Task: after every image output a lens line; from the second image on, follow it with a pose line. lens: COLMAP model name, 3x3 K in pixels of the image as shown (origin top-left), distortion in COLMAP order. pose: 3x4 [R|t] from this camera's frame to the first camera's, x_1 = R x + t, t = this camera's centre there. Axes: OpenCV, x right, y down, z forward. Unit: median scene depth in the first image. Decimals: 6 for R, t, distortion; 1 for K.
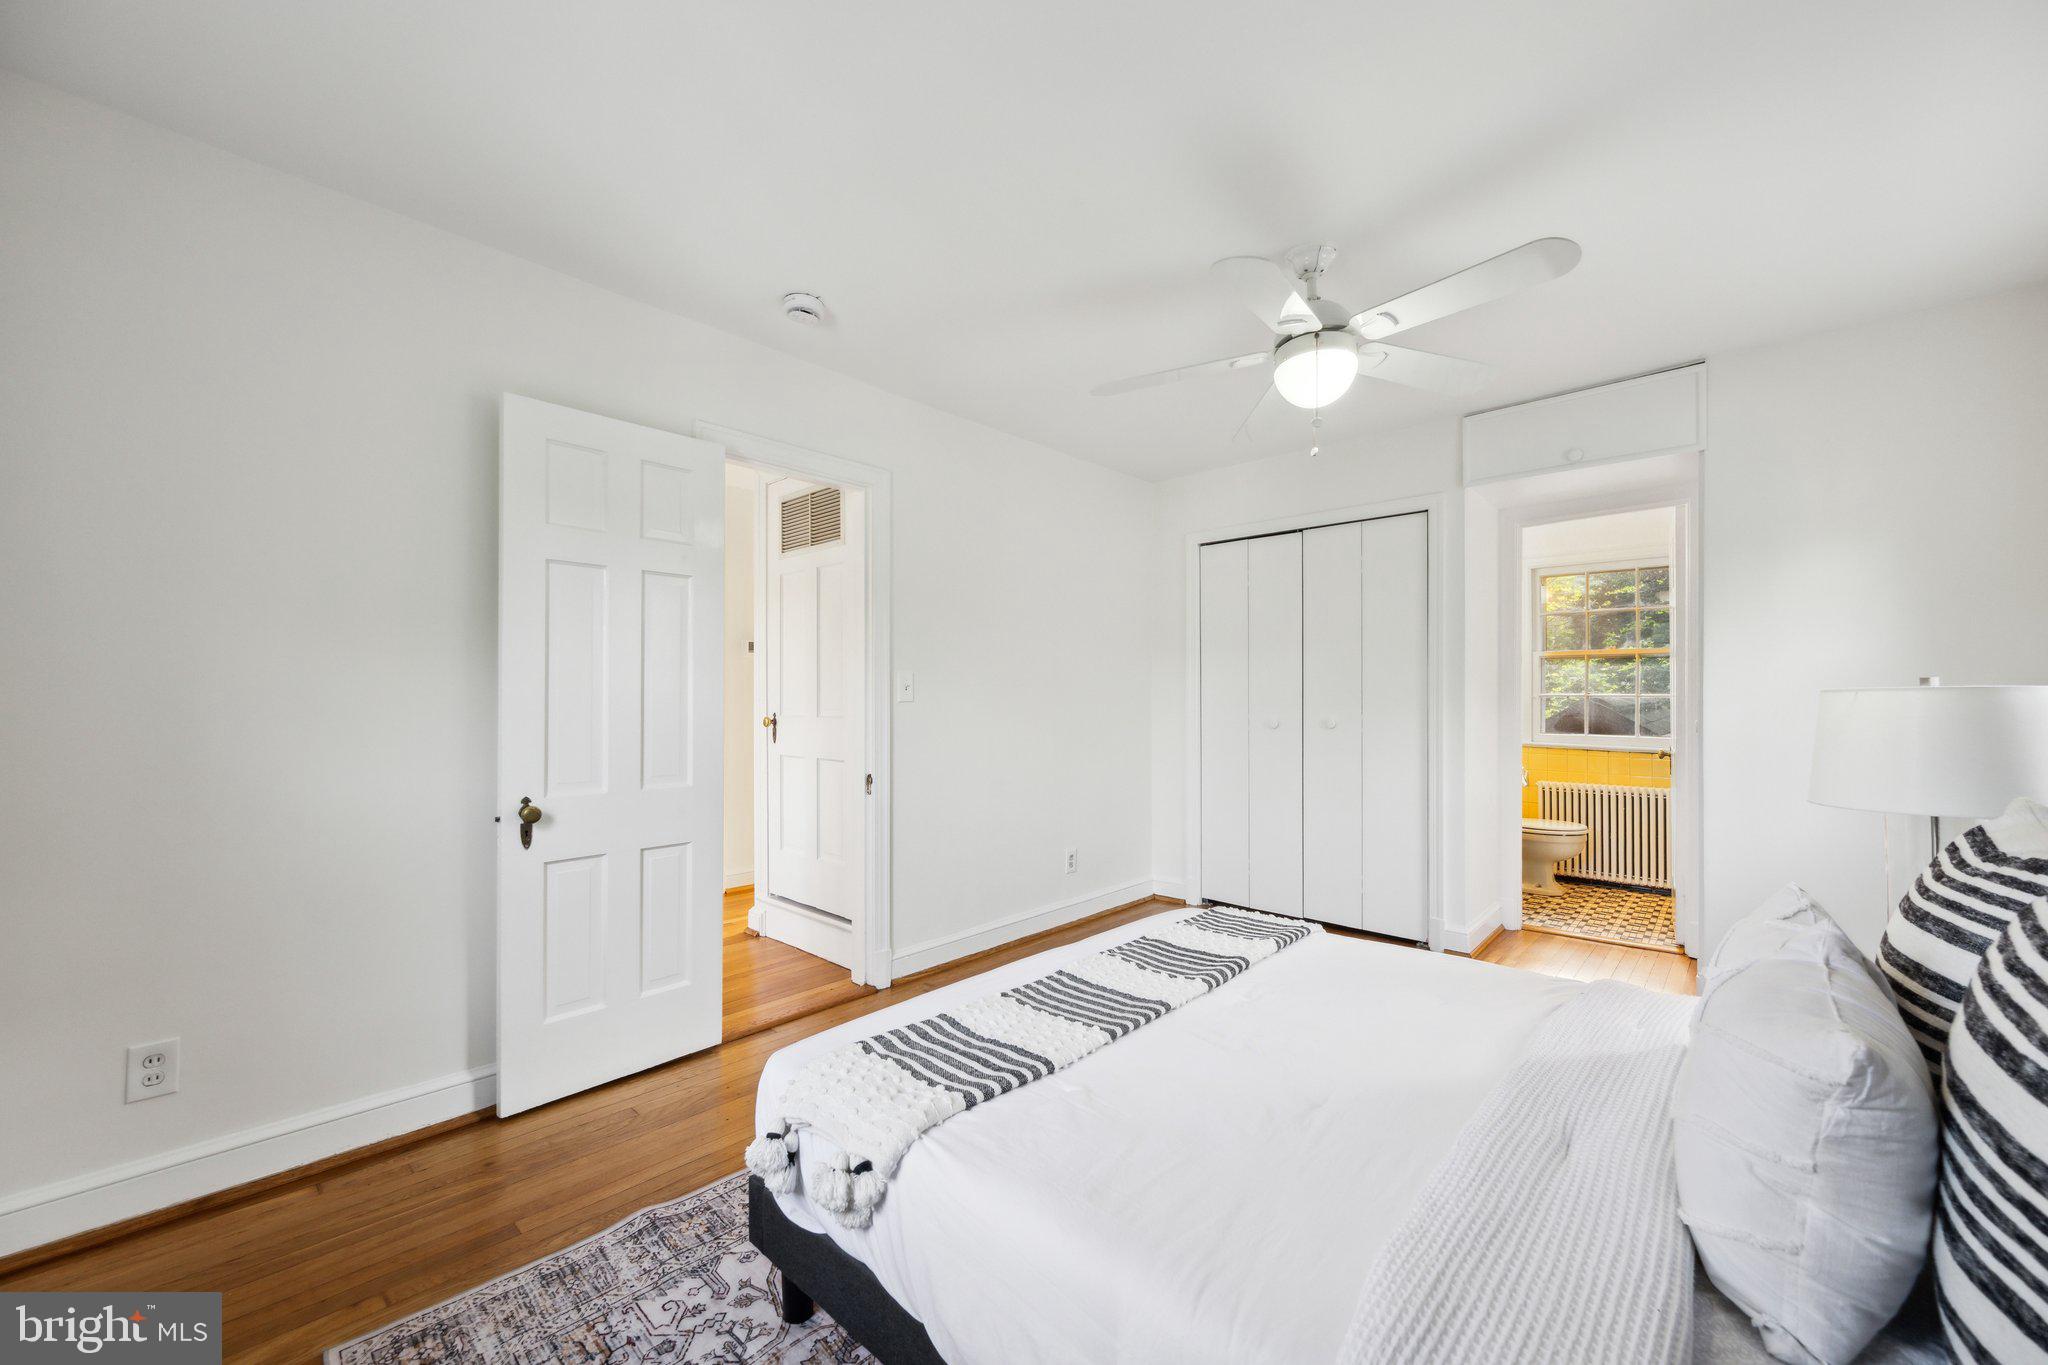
lens RADIAL K [[806.5, 0, 1026.5], [0, 806.5, 689.3], [0, 0, 1]] dist [0.000763, -0.000170]
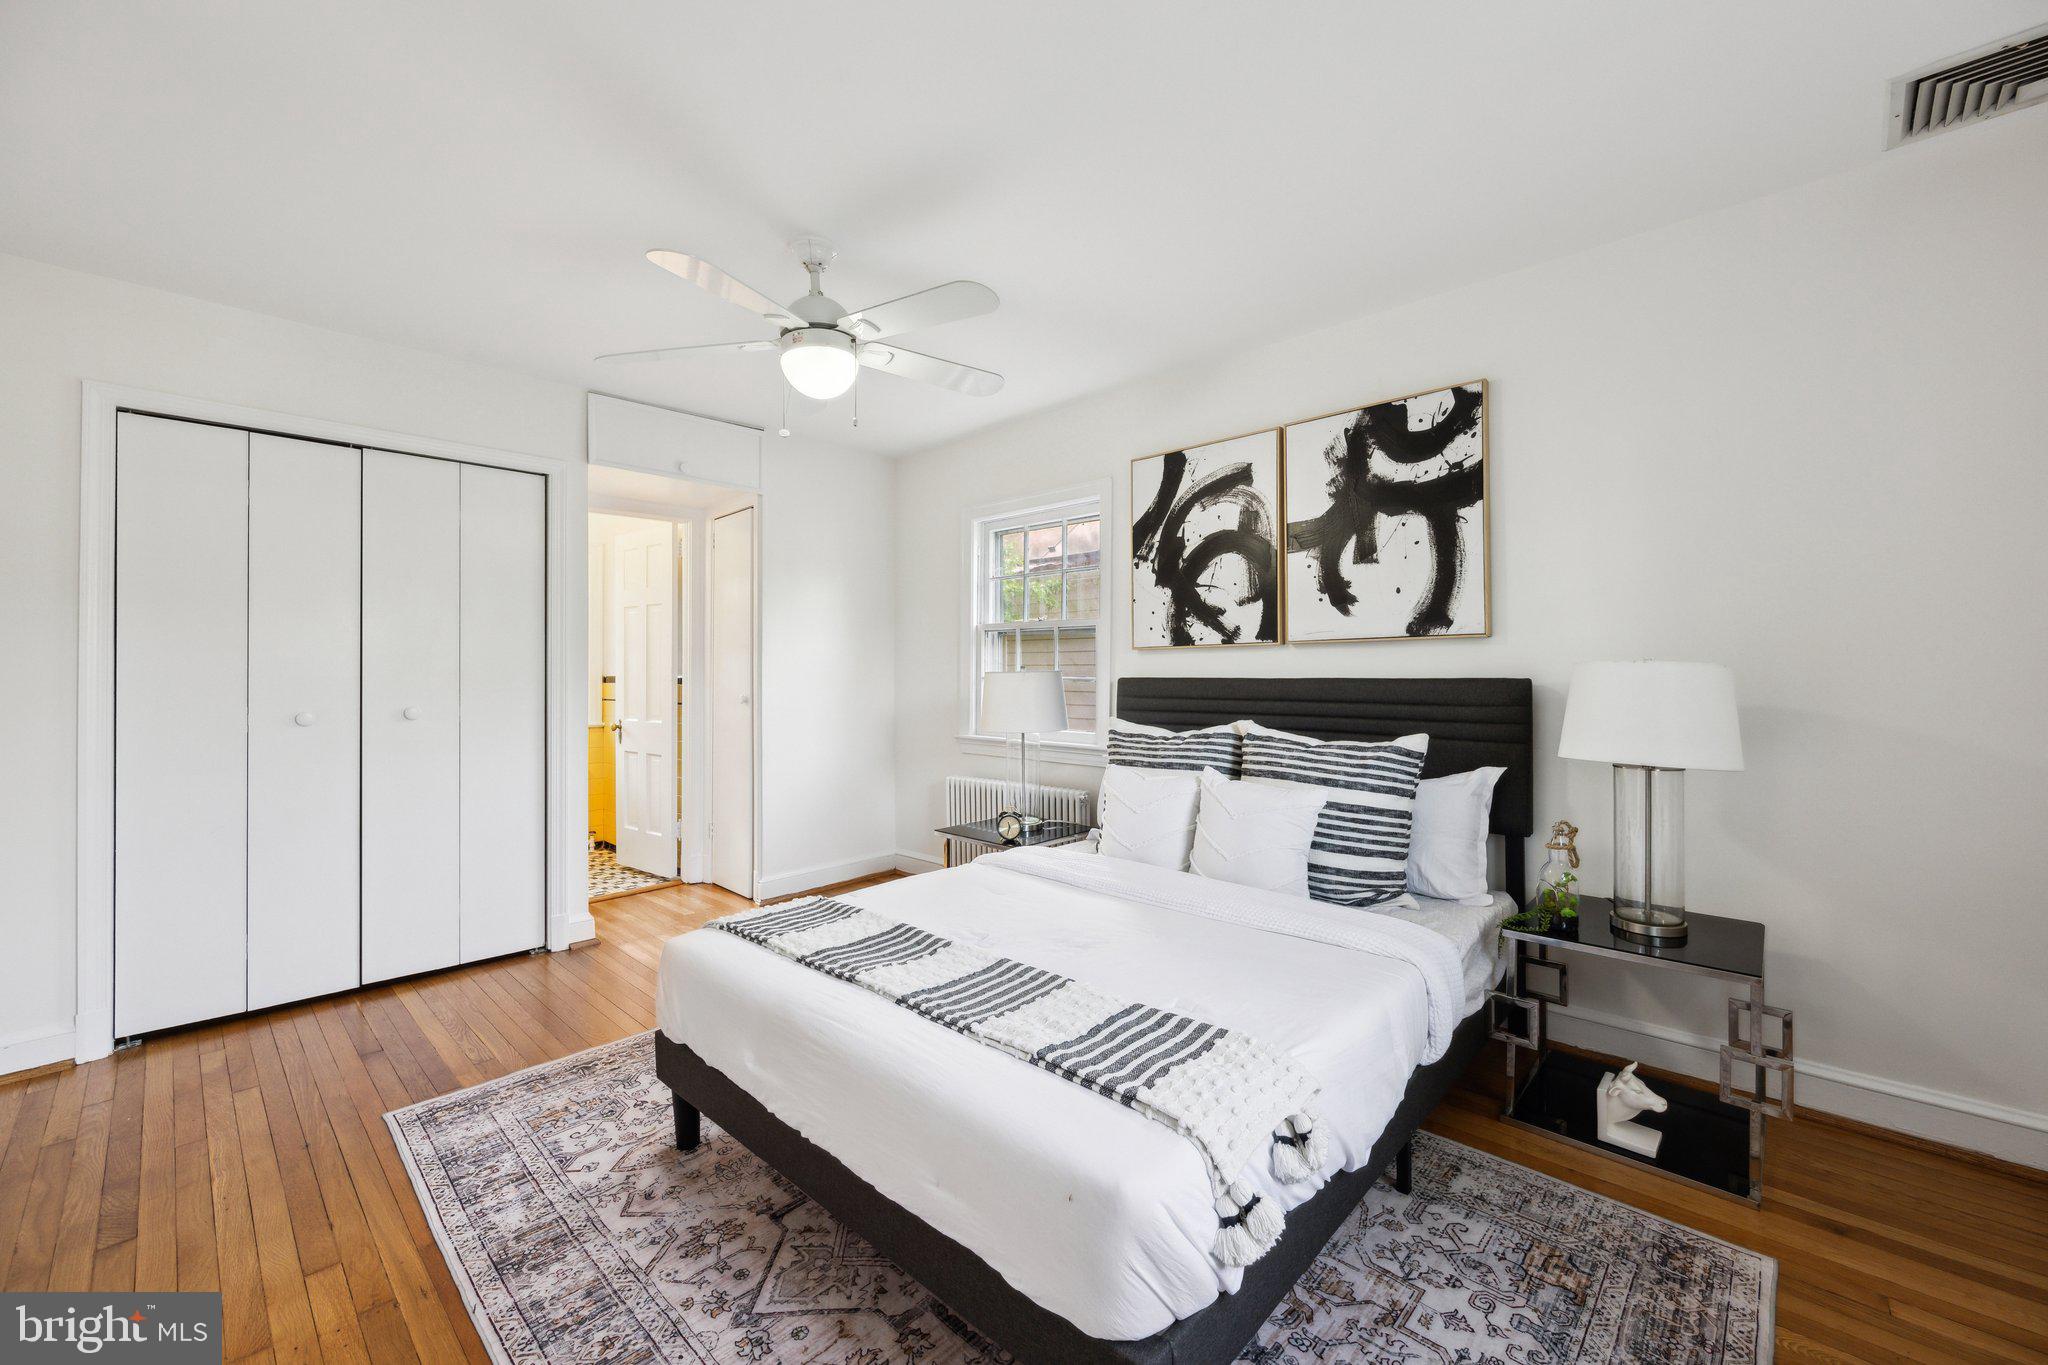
lens RADIAL K [[806.5, 0, 1025.7], [0, 806.5, 675.8], [0, 0, 1]] dist [0.000763, -0.000170]
pose [[0.002448, 0.000974, 0.999997, -0.765524], [-0.002118, 0.999997, -0.000968, 0.010190], [-0.999995, -0.002116, 0.002450, 0.821059]]
